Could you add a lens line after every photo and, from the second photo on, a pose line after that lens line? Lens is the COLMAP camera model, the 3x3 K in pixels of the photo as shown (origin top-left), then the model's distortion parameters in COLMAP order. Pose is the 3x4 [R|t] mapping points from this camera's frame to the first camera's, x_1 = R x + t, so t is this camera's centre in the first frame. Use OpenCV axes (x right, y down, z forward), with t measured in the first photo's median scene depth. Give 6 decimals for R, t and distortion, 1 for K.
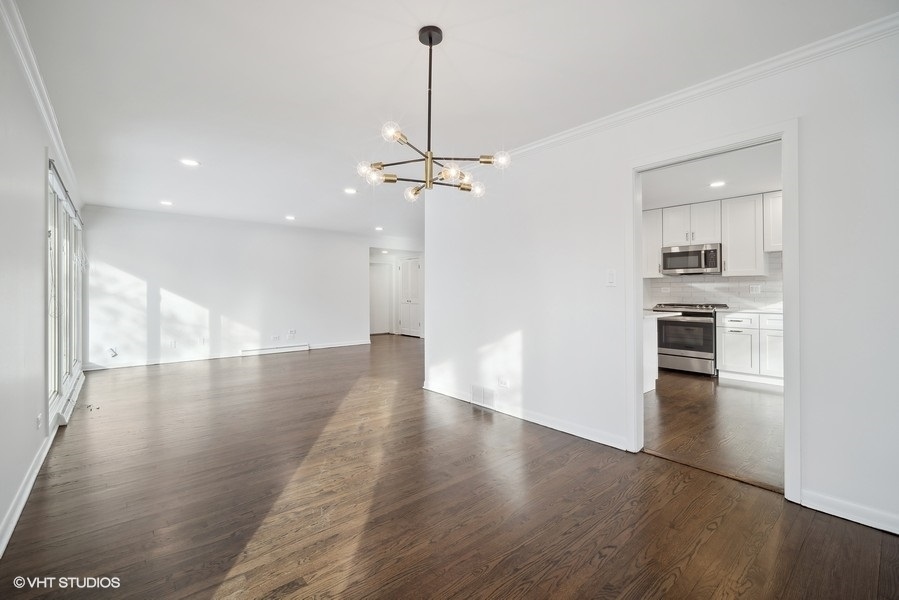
lens RADIAL K [[389.4, 0, 428.1], [0, 389.4, 292.3], [0, 0, 1]] dist [-0.008442, 0.000900]
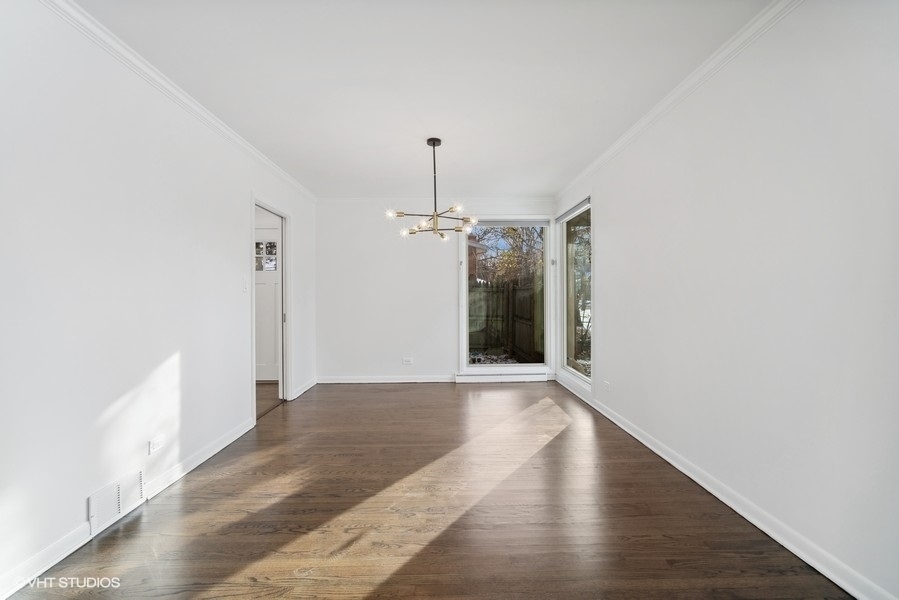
lens RADIAL K [[389.4, 0, 446.7], [0, 389.4, 295.4], [0, 0, 1]] dist [-0.008442, 0.000900]
pose [[-0.794491, 0.009933, 0.607195, -0.575994], [0.009535, 0.999947, -0.003882, -0.001239], [-0.607202, 0.002705, -0.794543, 1.252986]]
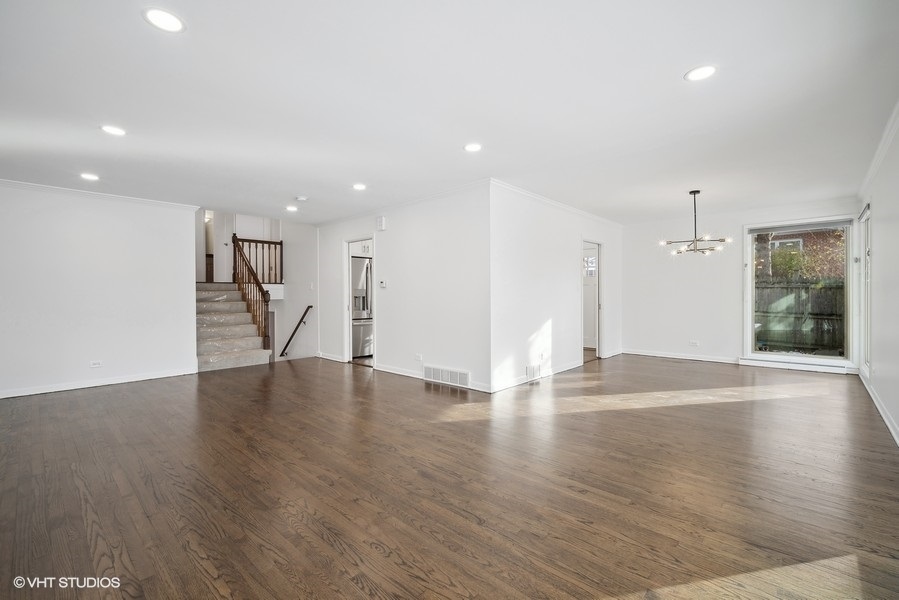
lens RADIAL K [[389.4, 0, 448.2], [0, 389.4, 297.3], [0, 0, 1]] dist [-0.008442, 0.000900]
pose [[-0.137489, 0.000703, 0.990503, -1.263258], [0.007972, 0.999968, 0.000397, 0.003853], [-0.990471, 0.007951, -0.137490, 1.617729]]
